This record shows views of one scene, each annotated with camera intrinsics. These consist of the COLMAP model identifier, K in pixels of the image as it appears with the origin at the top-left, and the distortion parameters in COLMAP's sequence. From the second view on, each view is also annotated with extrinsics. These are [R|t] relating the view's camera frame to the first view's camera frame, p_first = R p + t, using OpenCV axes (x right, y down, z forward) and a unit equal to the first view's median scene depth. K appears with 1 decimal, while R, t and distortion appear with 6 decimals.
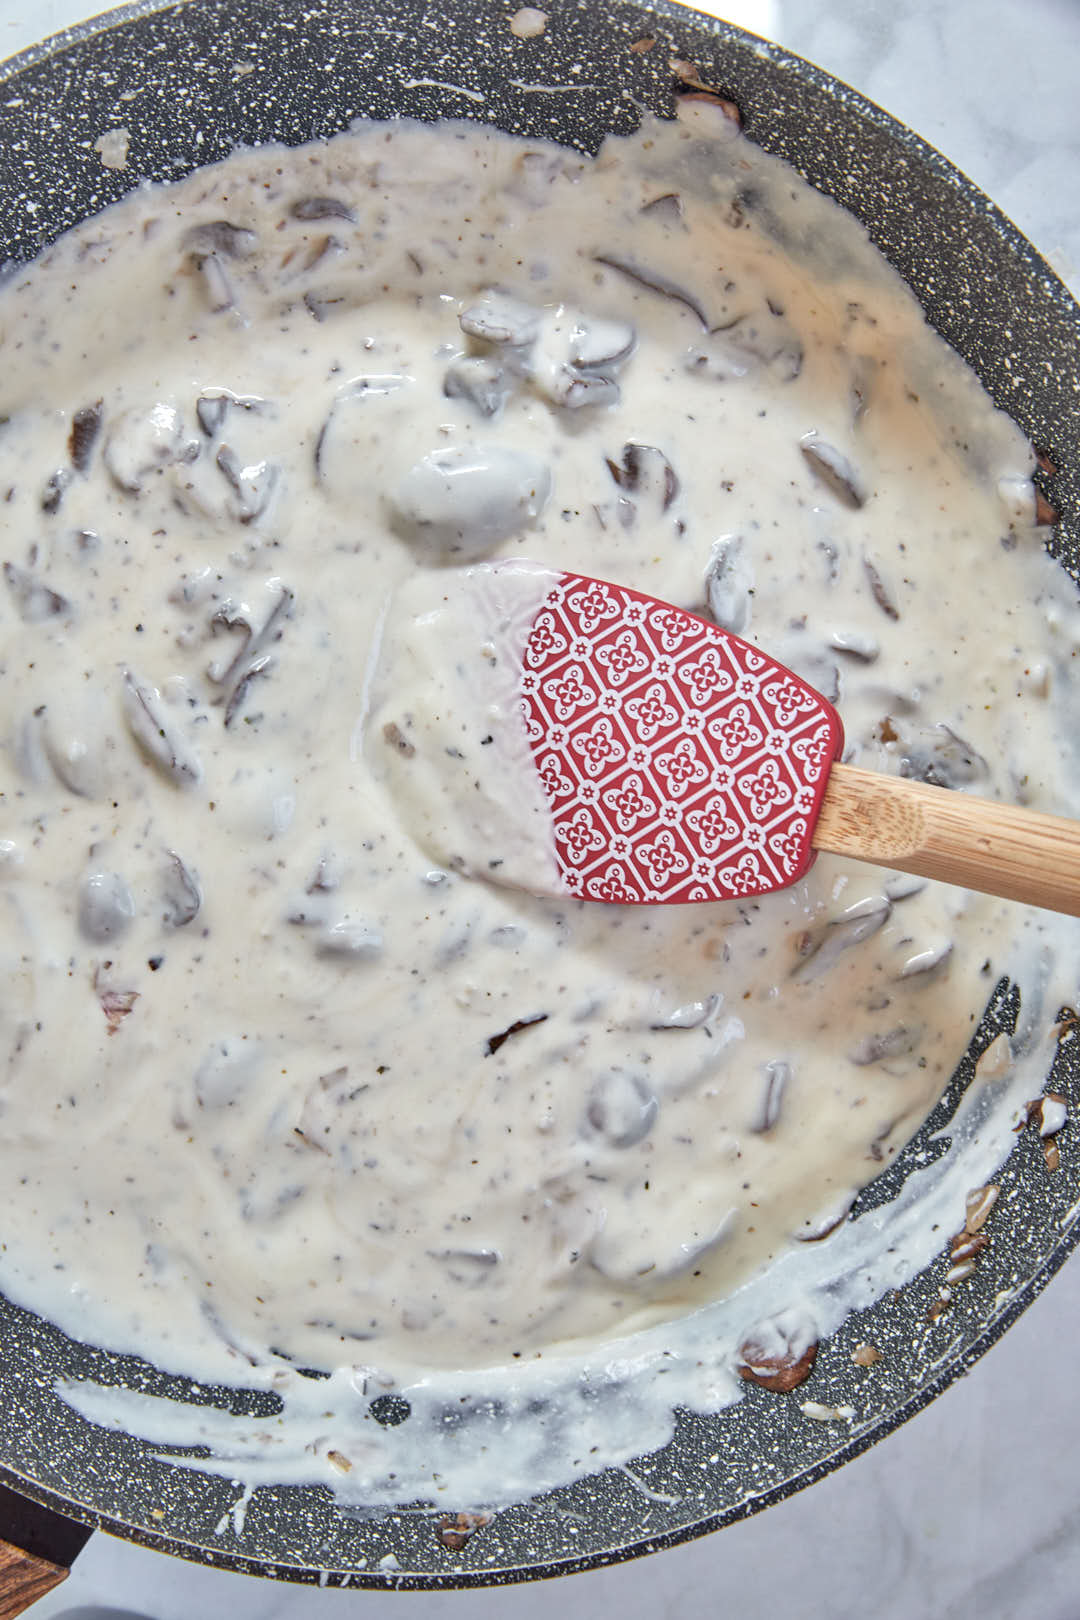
lens RADIAL K [[2344.2, 0, 509.8], [0, 2344.2, 847.3], [0, 0, 1]] dist [-0.003669, 0.020405]
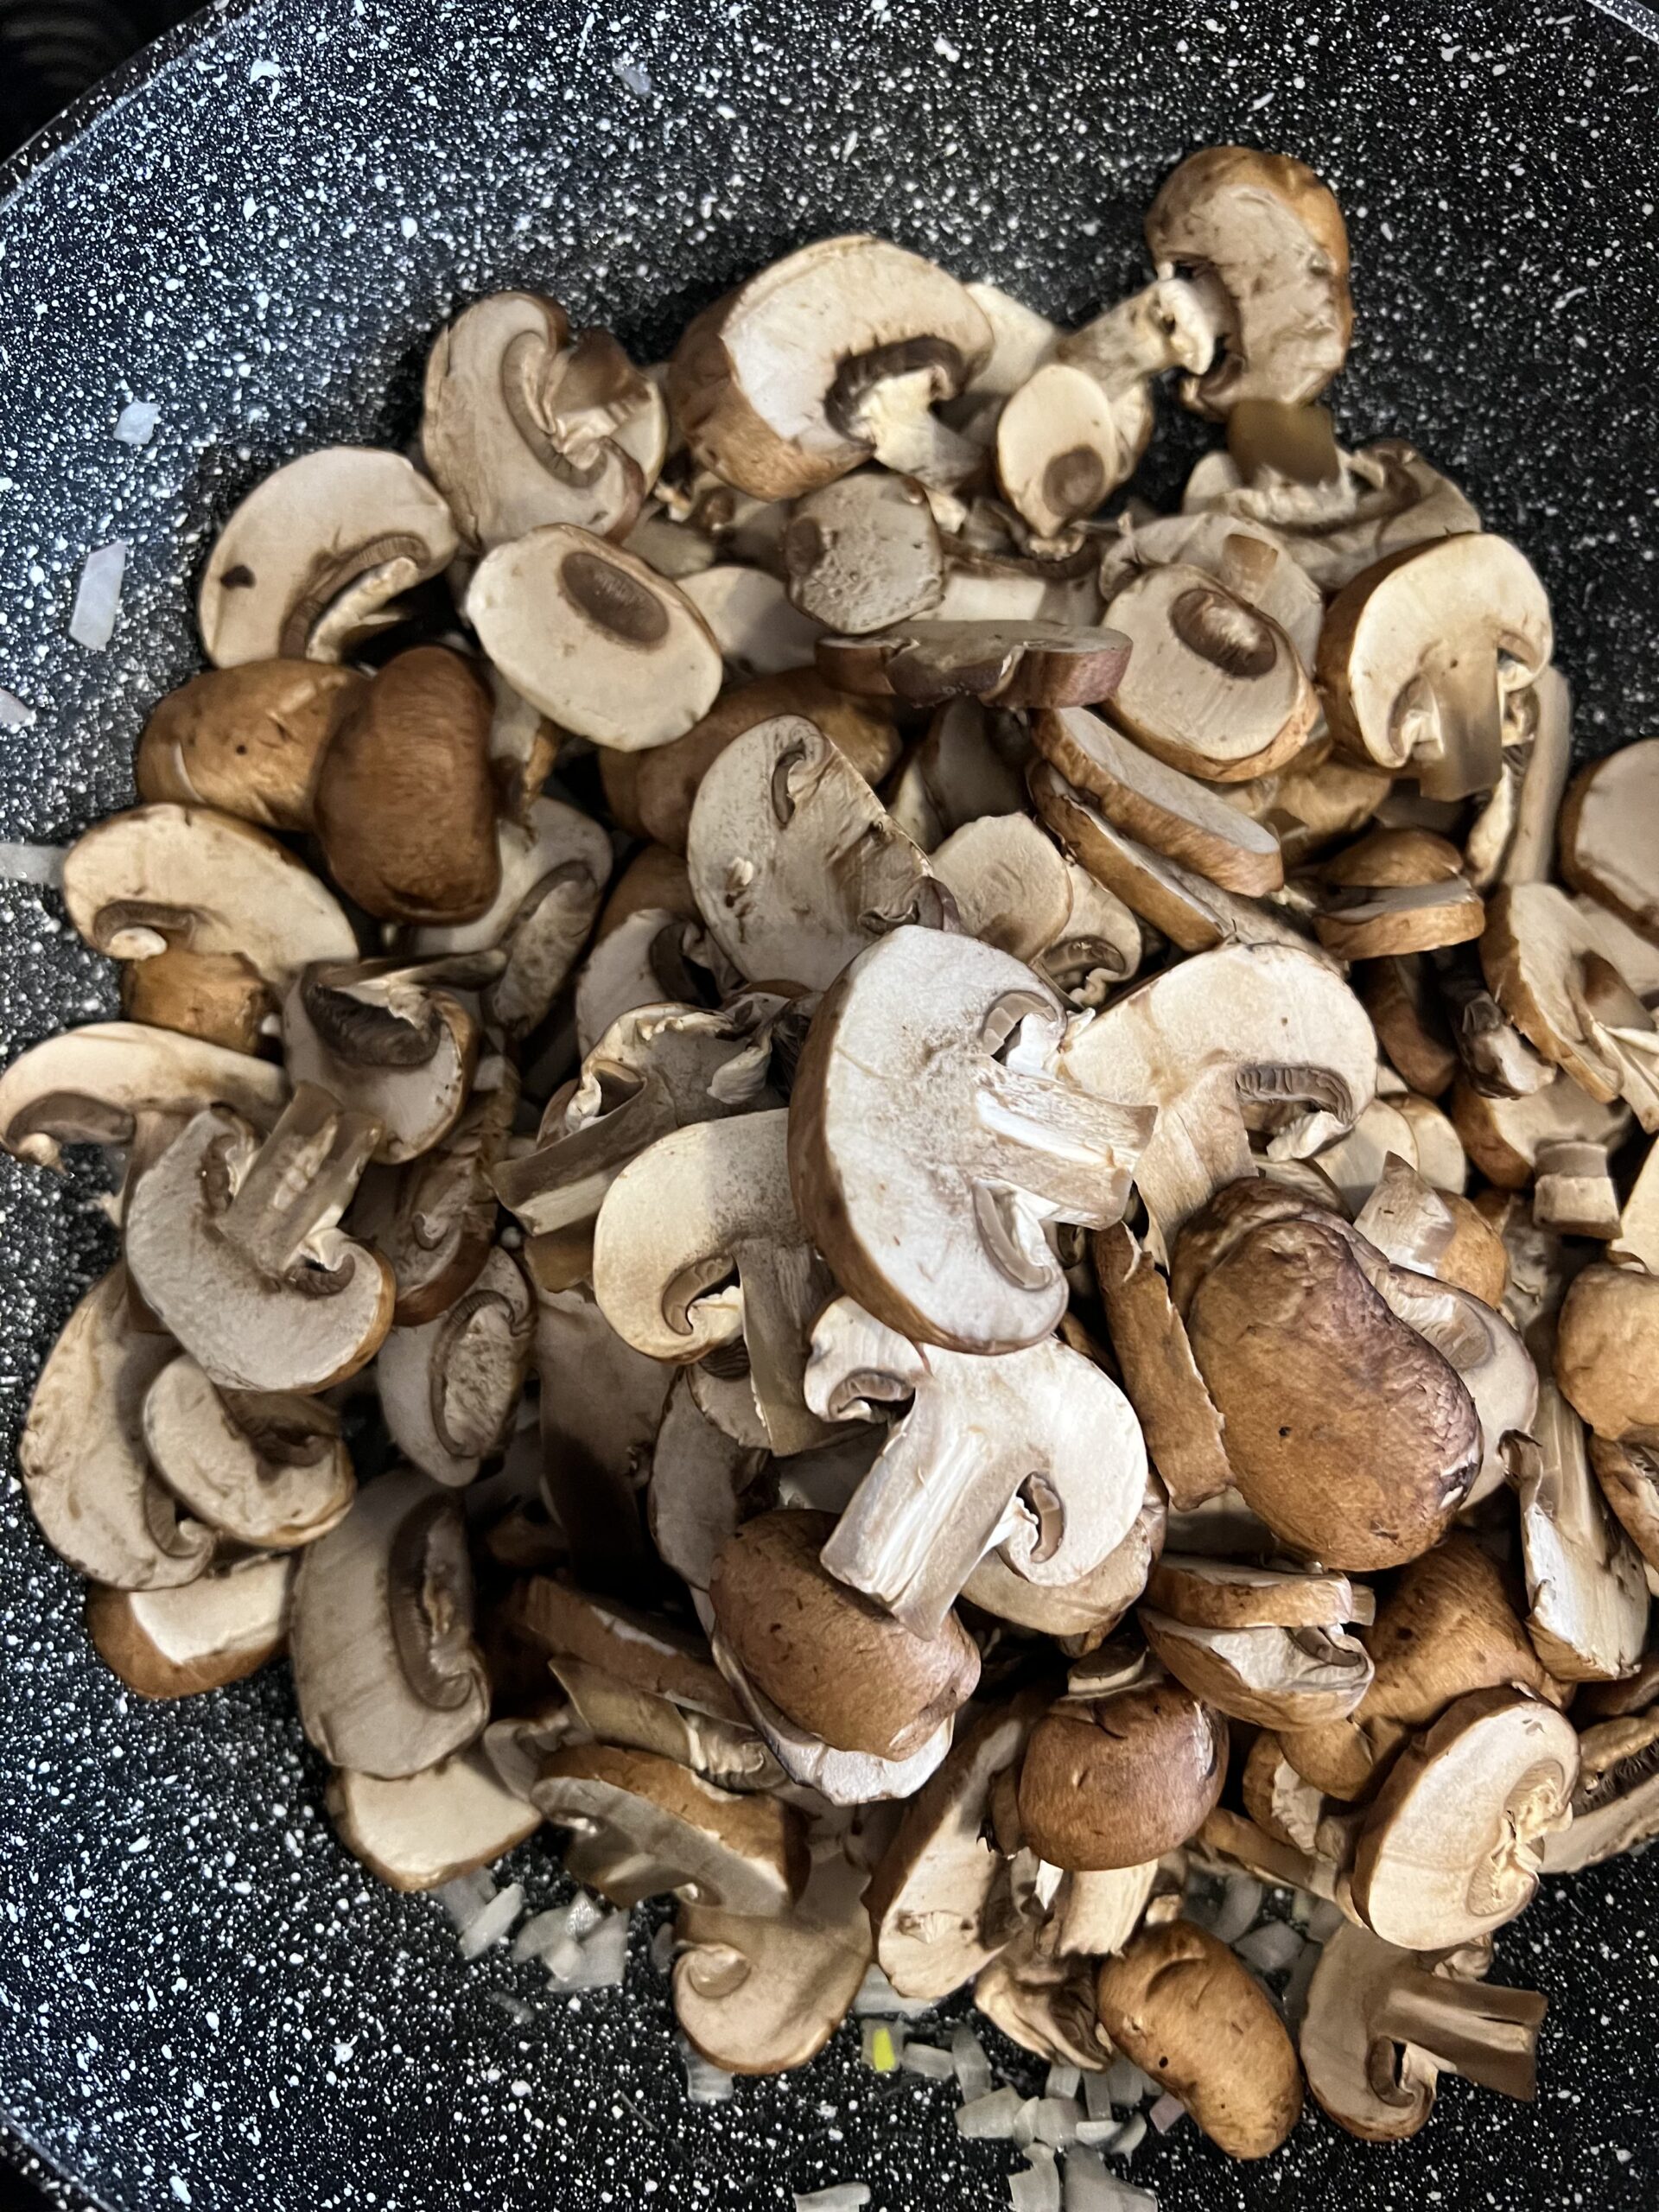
lens RADIAL K [[2046.2, 0, 868.1], [0, 2046.2, 1116.8], [0, 0, 1]] dist [0.001418, -0.215586]
pose [[-0.373454, -0.927446, -0.019369, -0.014043], [0.927317, -0.373797, 0.018940, -0.060574], [-0.024806, -0.010888, 0.999633, 0.469718]]
